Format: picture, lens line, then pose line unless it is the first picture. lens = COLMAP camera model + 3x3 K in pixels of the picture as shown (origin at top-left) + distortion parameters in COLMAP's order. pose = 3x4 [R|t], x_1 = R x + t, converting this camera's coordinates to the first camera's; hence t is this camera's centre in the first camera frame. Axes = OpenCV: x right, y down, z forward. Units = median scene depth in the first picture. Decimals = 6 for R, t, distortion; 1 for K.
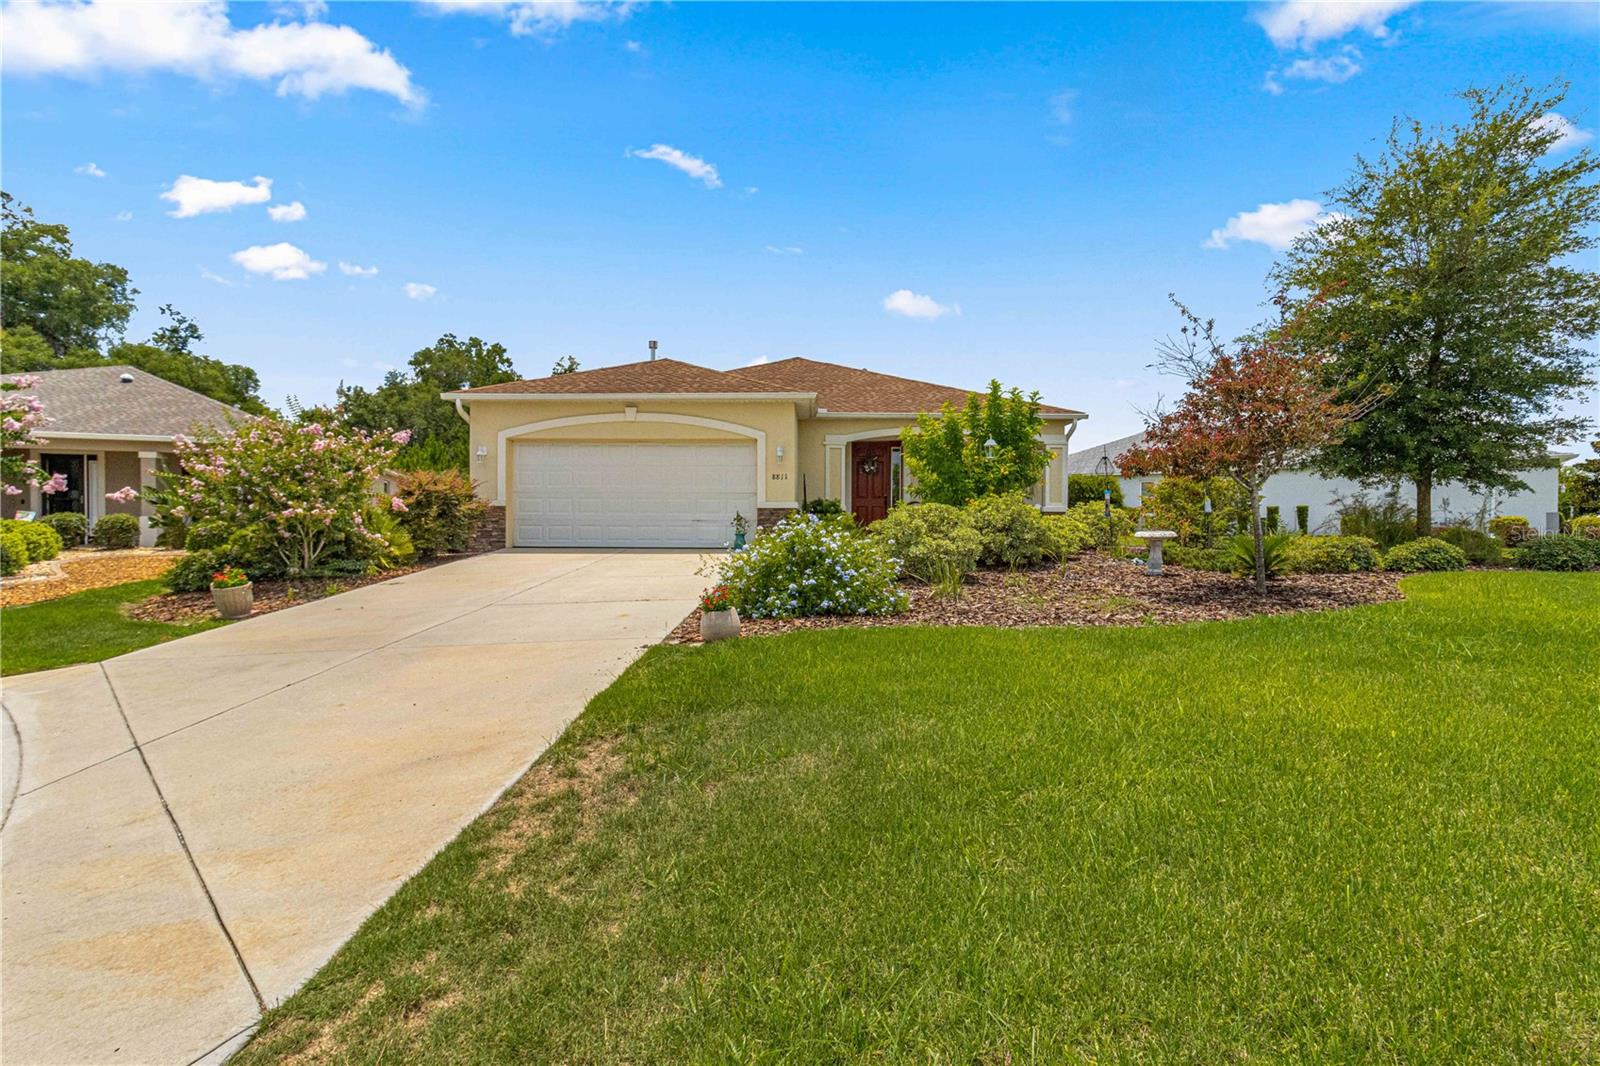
lens RADIAL K [[748.0, 0, 800.8], [0, 748.0, 524.3], [0, 0, 1]] dist [0.002344, 0.000216]
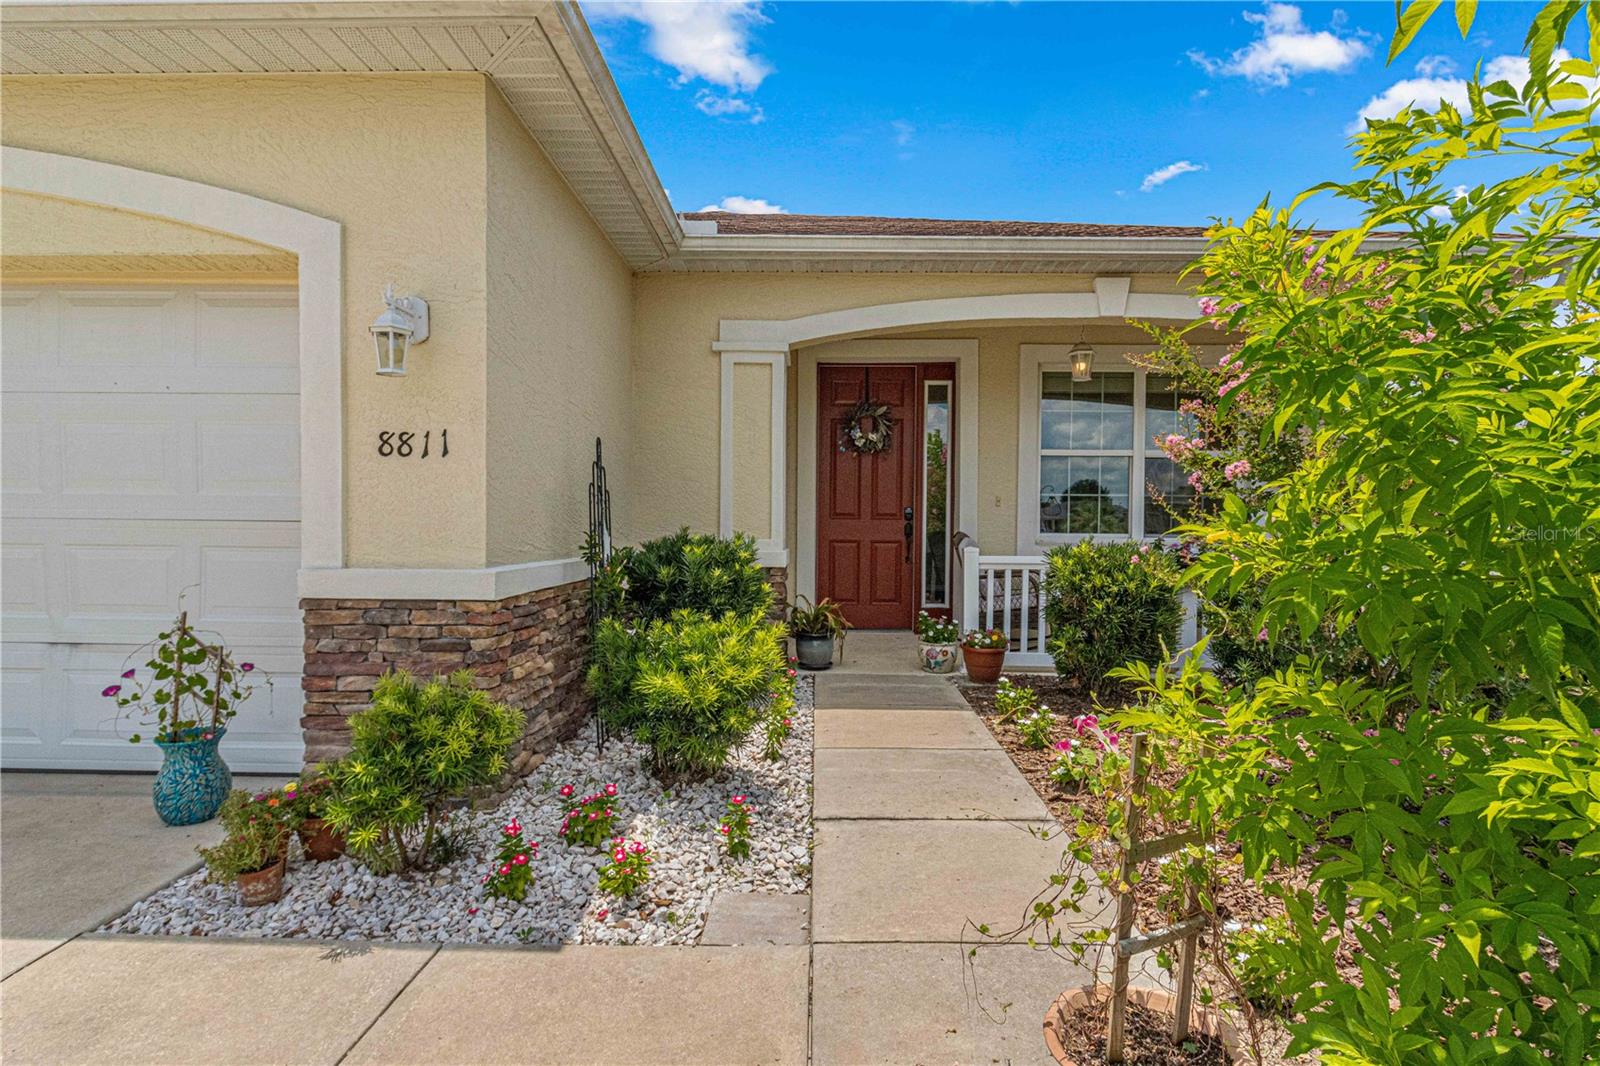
lens RADIAL K [[826.4, 0, 800.5], [0, 826.4, 526.6], [0, 0, 1]] dist [0.003837, 0.000321]
pose [[0.999959, 0.008805, 0.002325, 0.058793], [-0.008822, 0.999934, 0.007369, -0.033358], [-0.002260, -0.007389, 0.999970, 0.586562]]
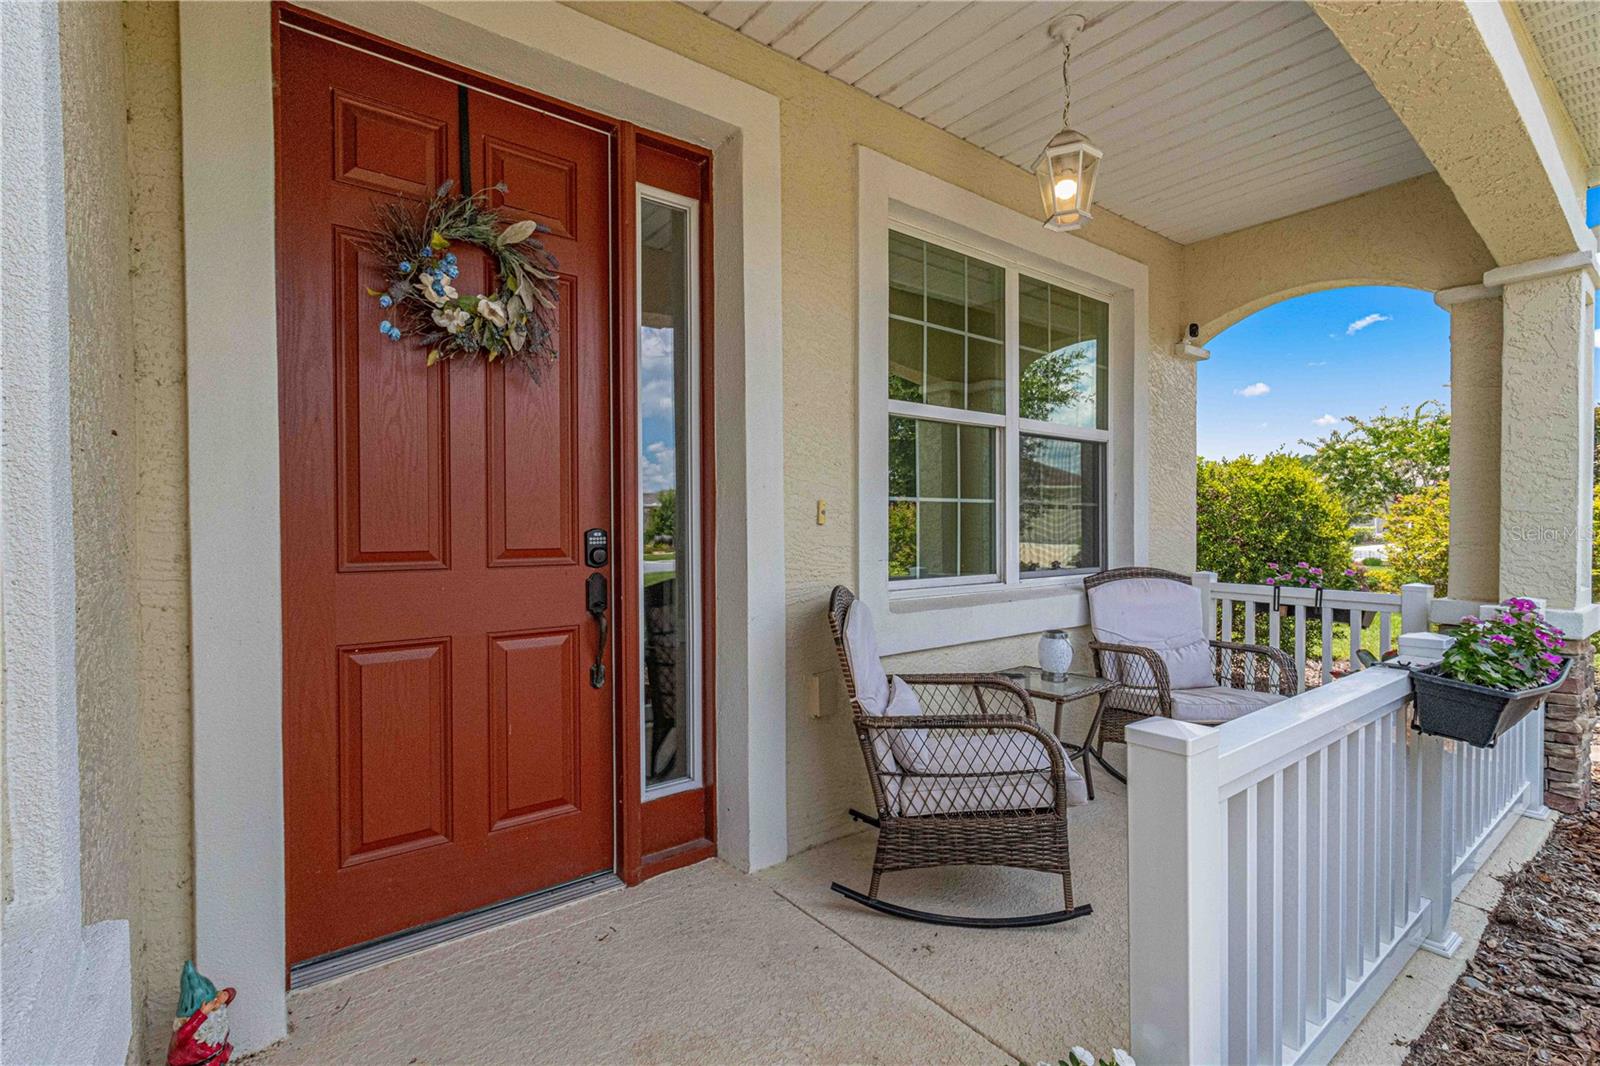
lens RADIAL K [[748.0, 0, 801.0], [0, 748.0, 534.6], [0, 0, 1]] dist [0.002344, 0.000216]
pose [[0.773846, -0.008183, 0.633321, 0.057962], [-0.005059, 0.999805, 0.019099, -0.041997], [-0.633353, -0.017983, 0.773654, 0.868929]]
